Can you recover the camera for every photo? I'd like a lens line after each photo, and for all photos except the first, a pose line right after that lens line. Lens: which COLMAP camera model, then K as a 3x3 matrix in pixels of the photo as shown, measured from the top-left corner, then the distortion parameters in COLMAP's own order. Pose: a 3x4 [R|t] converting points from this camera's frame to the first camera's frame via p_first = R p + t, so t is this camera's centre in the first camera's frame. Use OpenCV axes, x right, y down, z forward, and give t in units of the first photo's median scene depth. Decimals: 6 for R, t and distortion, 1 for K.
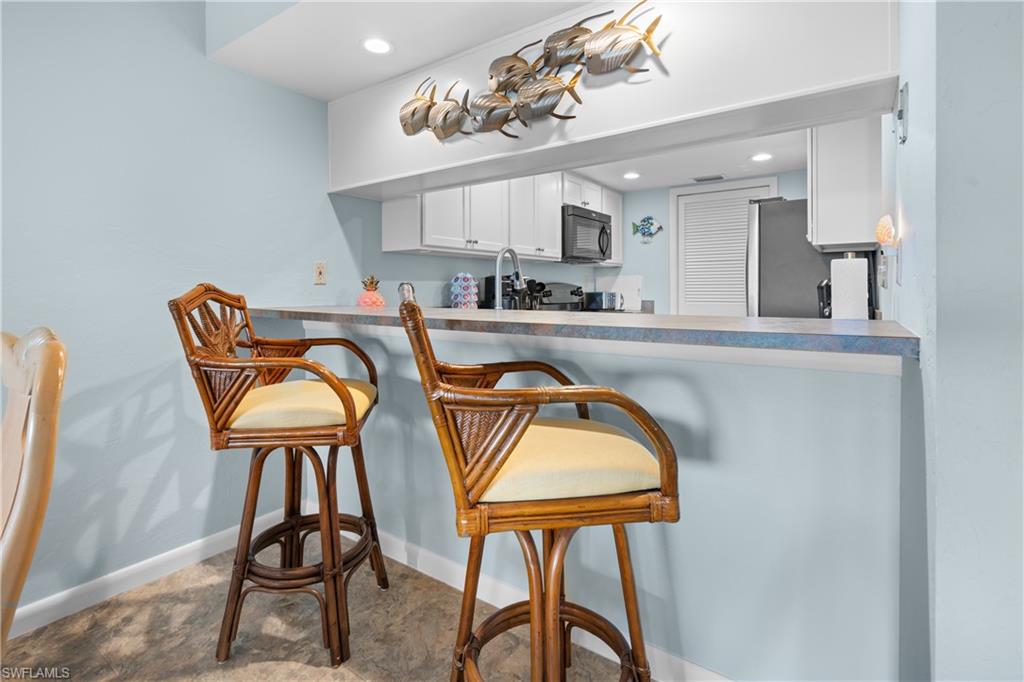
lens RADIAL K [[489.9, 0, 514.7], [0, 489.9, 289.3], [0, 0, 1]] dist [-0.004668, 0.001158]
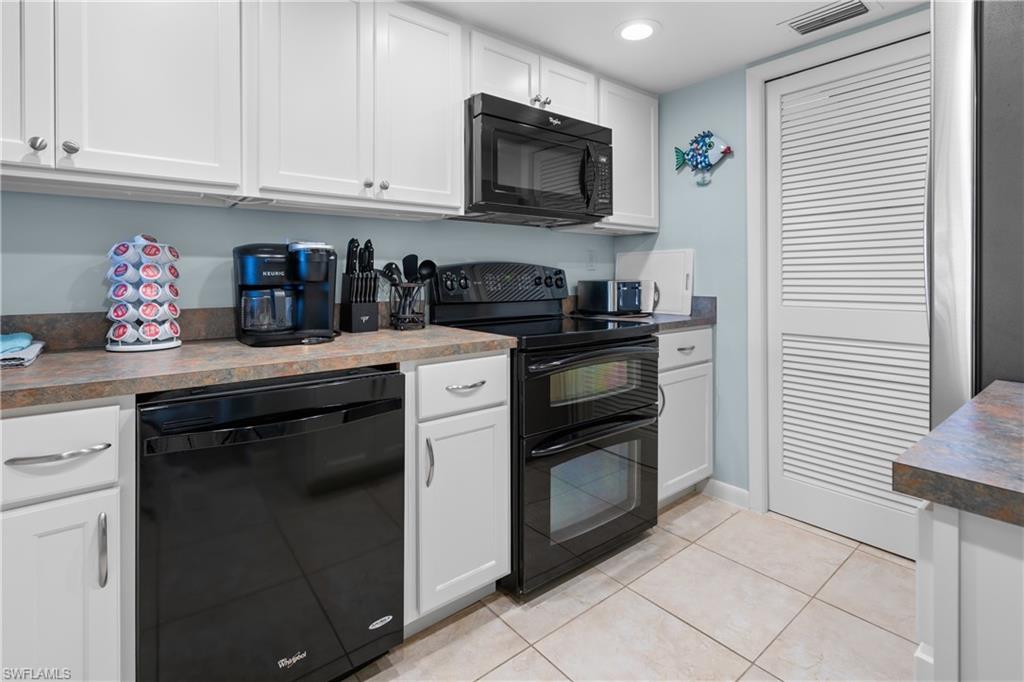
lens RADIAL K [[489.9, 0, 506.3], [0, 489.9, 279.8], [0, 0, 1]] dist [-0.004668, 0.001158]
pose [[0.957610, 0.002265, -0.288059, 0.239019], [-0.001192, 0.999992, 0.003901, 0.003298], [0.288066, -0.003392, 0.957605, 0.486919]]
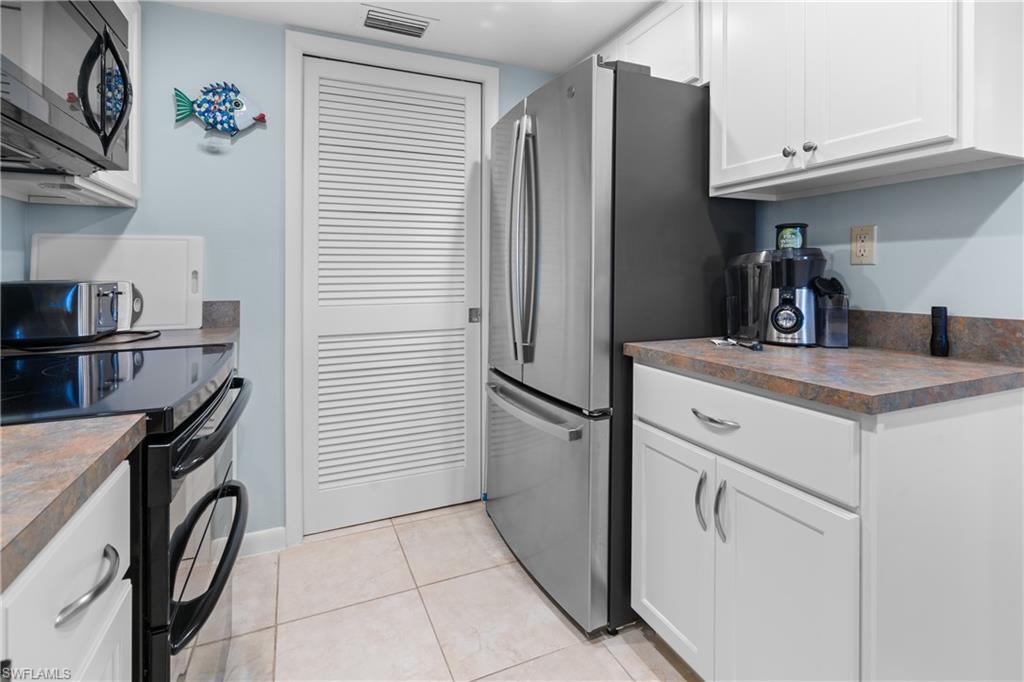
lens RADIAL K [[489.9, 0, 520.9], [0, 489.9, 274.4], [0, 0, 1]] dist [-0.004668, 0.001158]
pose [[0.517788, -0.003054, 0.855504, 0.068511], [0.005071, 0.999987, 0.000501, 0.002636], [-0.855494, 0.004079, 0.517797, 0.646888]]
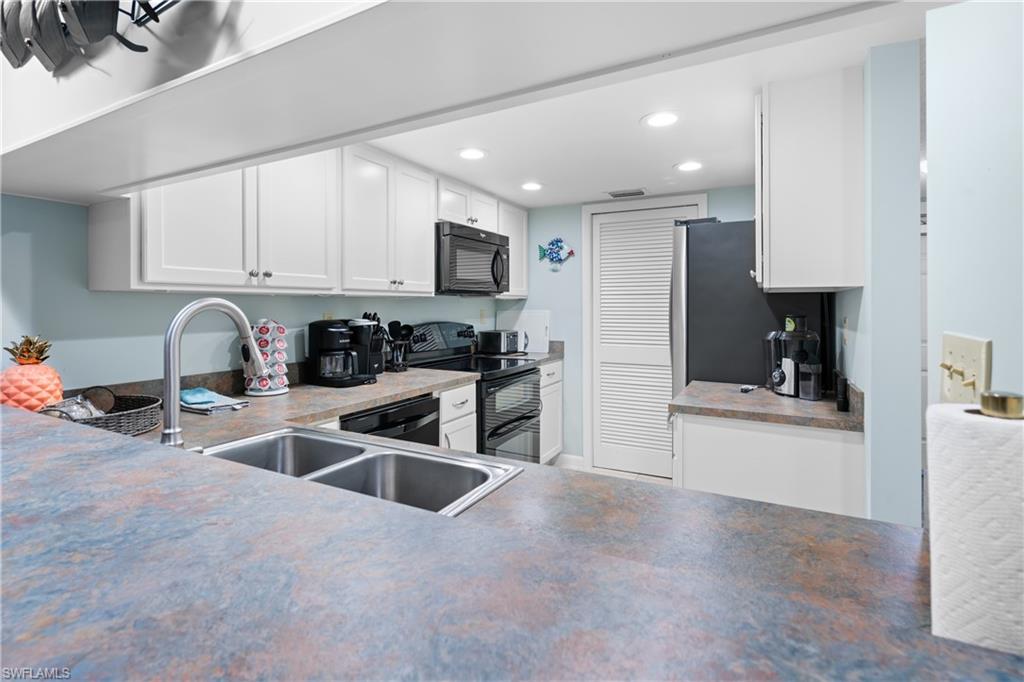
lens RADIAL K [[489.9, 0, 514.6], [0, 489.9, 305.9], [0, 0, 1]] dist [-0.004668, 0.001158]
pose [[0.991573, 0.002958, 0.129517, 0.103882], [-0.002573, 0.999992, -0.003137, -0.036080], [-0.129525, 0.002778, 0.991572, 0.214500]]
